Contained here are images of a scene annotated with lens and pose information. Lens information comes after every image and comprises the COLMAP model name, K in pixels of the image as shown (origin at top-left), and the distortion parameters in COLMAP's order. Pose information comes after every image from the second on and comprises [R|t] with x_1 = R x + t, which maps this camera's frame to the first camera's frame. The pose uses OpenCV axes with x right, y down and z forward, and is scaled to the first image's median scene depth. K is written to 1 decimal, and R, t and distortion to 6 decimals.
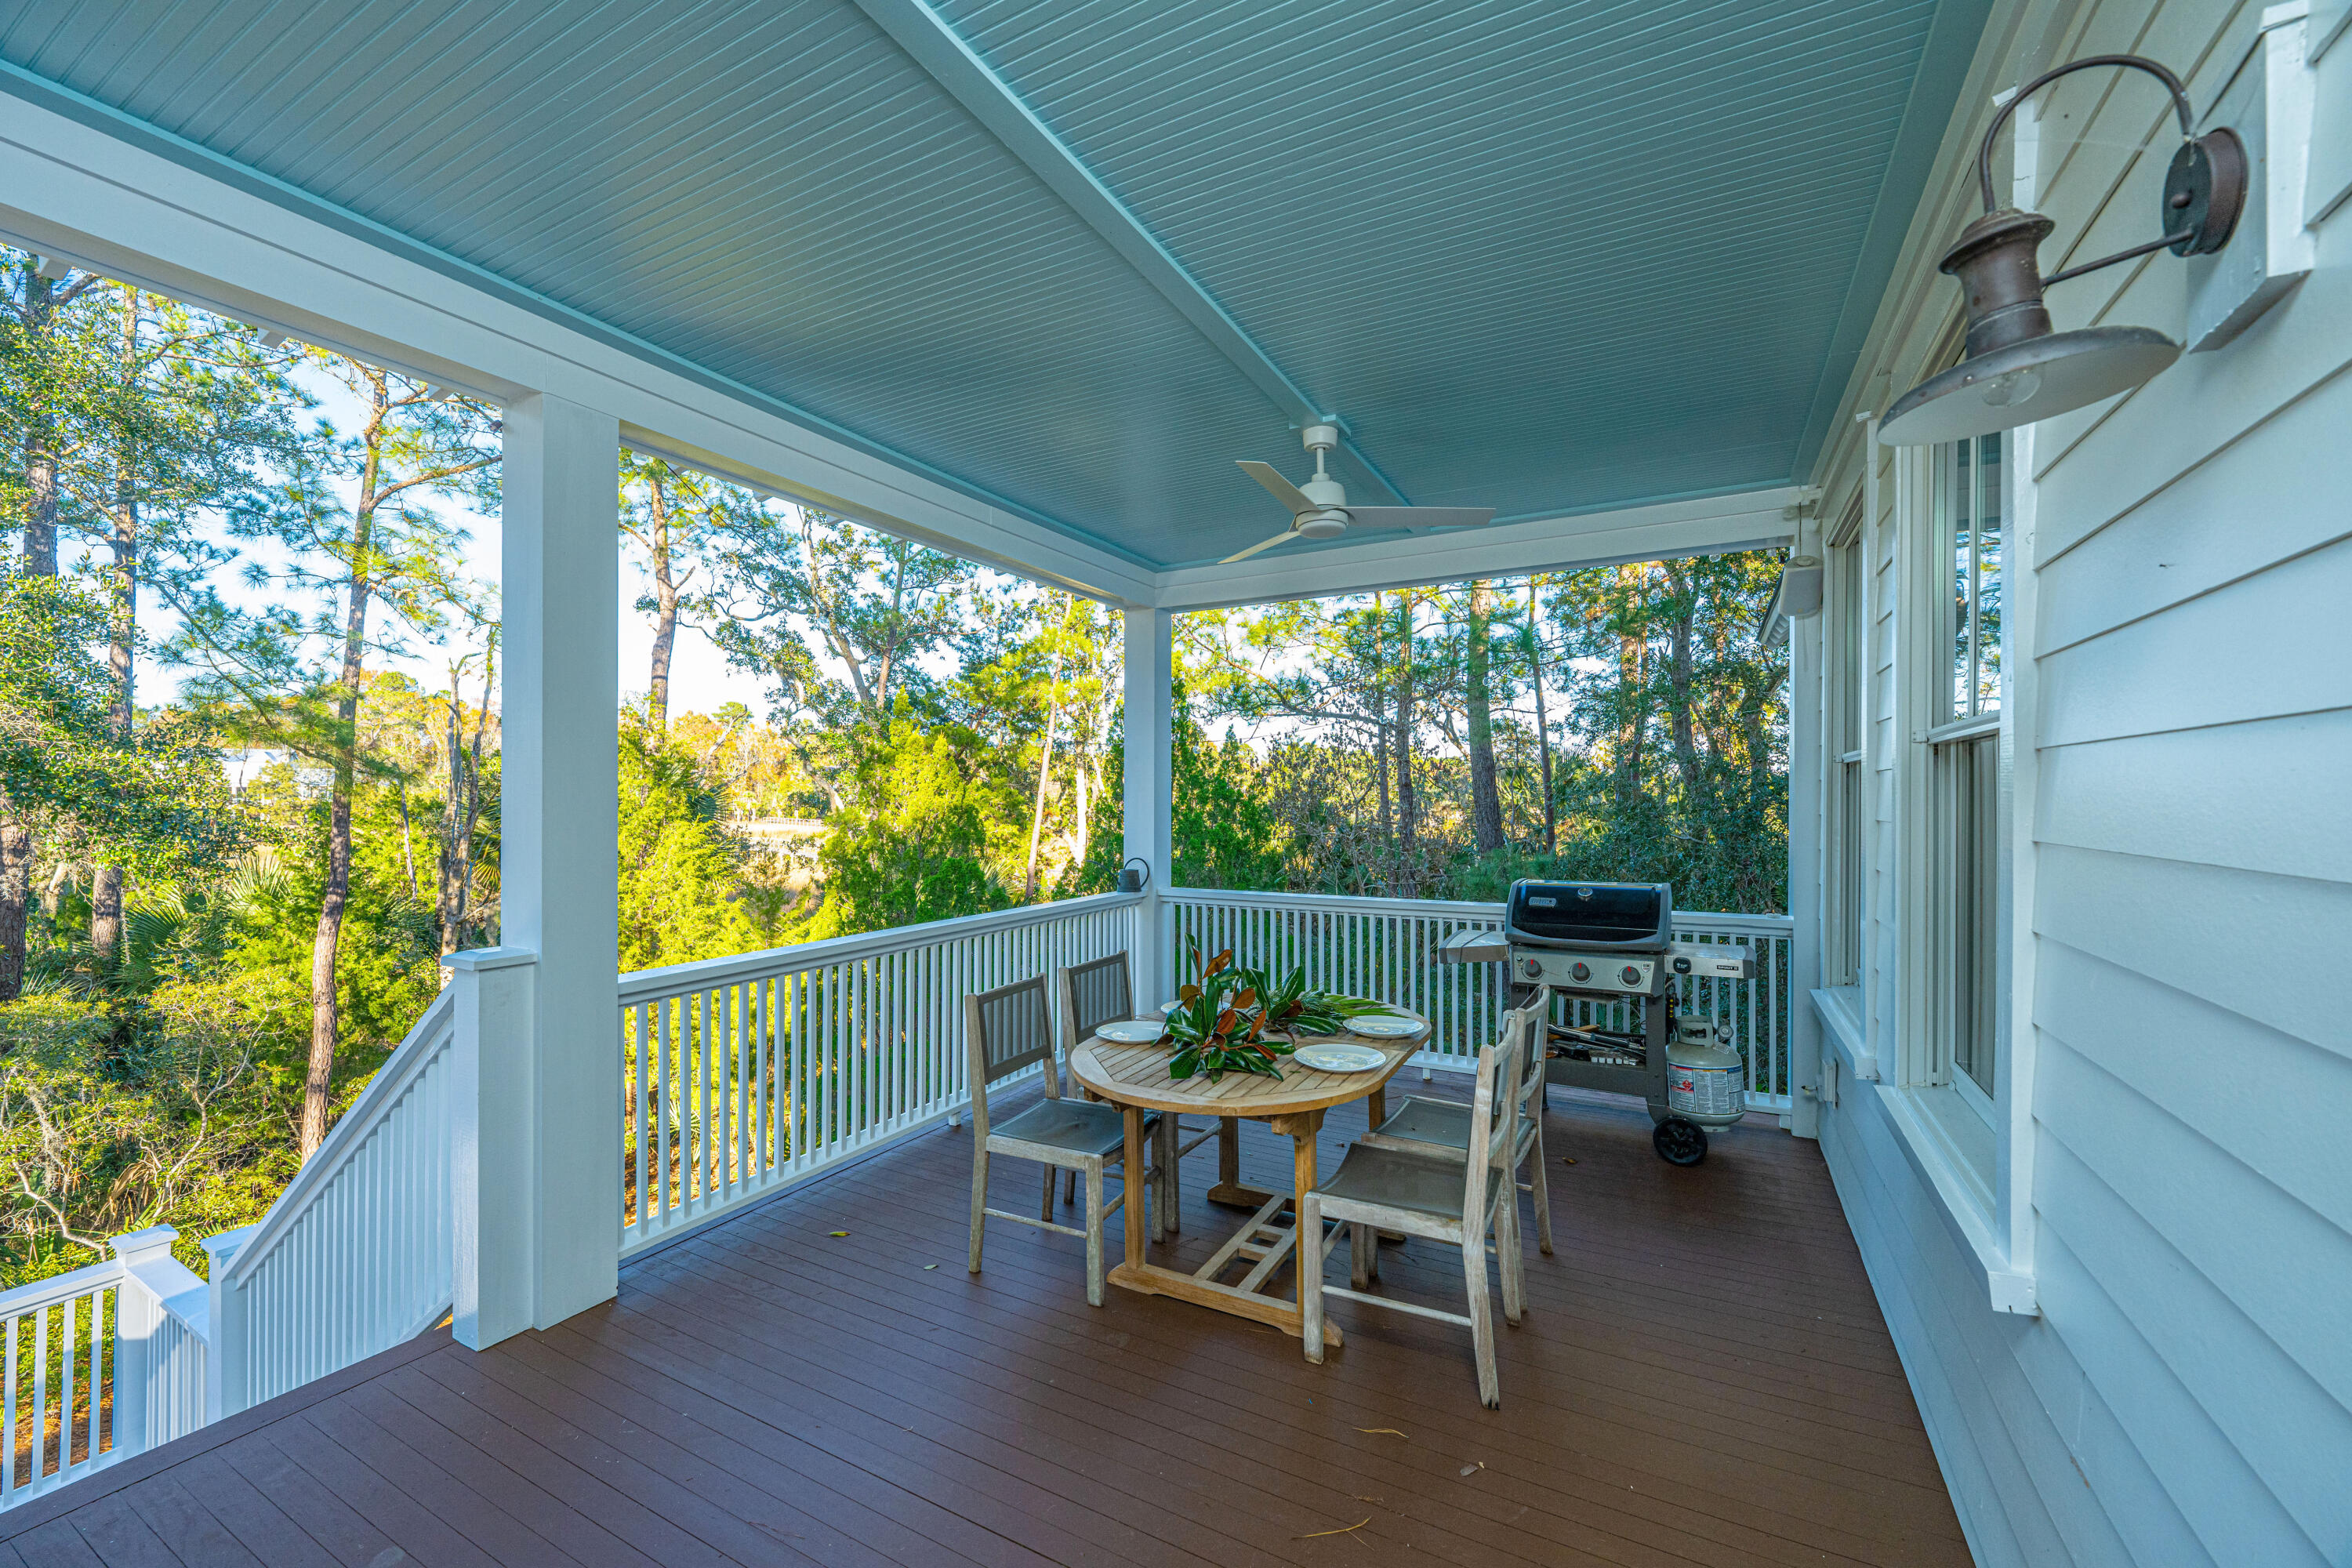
lens RADIAL K [[954.8, 0, 1174.5], [0, 954.8, 767.7], [0, 0, 1]] dist [-0.006221, 0.001264]
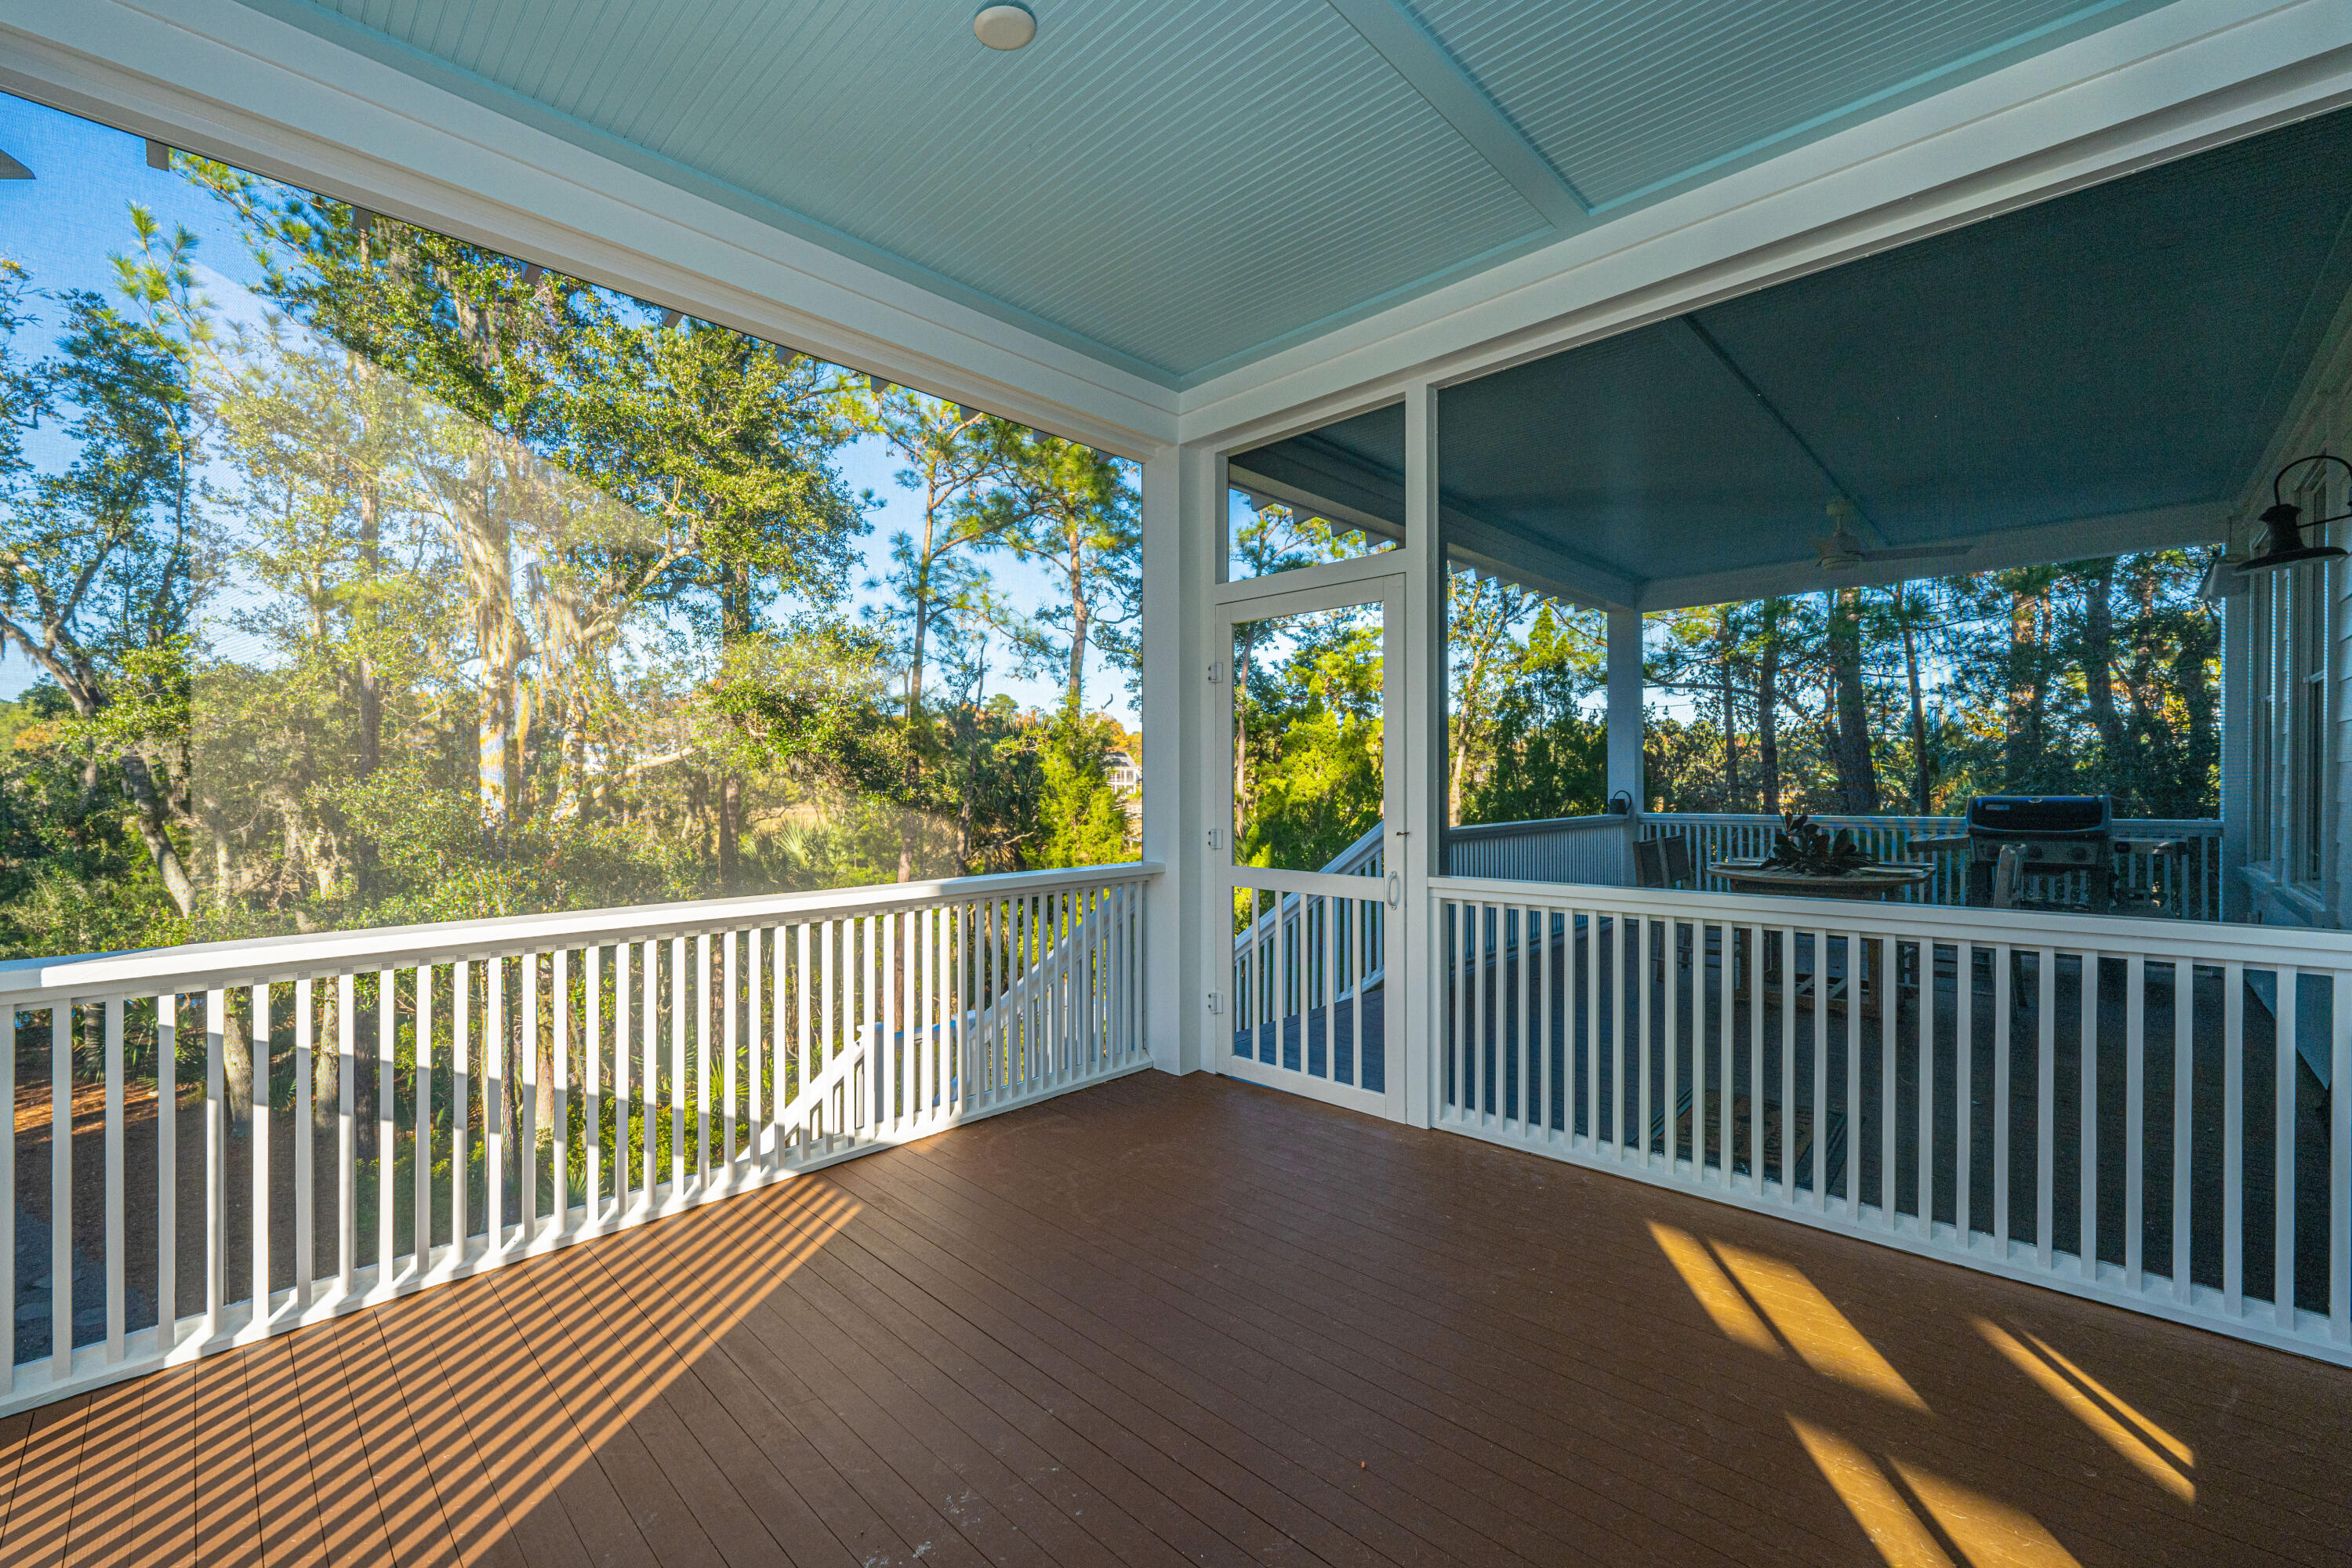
lens RADIAL K [[954.8, 0, 1143.1], [0, 954.8, 772.9], [0, 0, 1]] dist [-0.006221, 0.001264]
pose [[0.957367, -0.008469, -0.288752, -0.108184], [0.015187, 0.999663, 0.021032, 0.009531], [0.288476, -0.024520, 0.957173, -0.186233]]
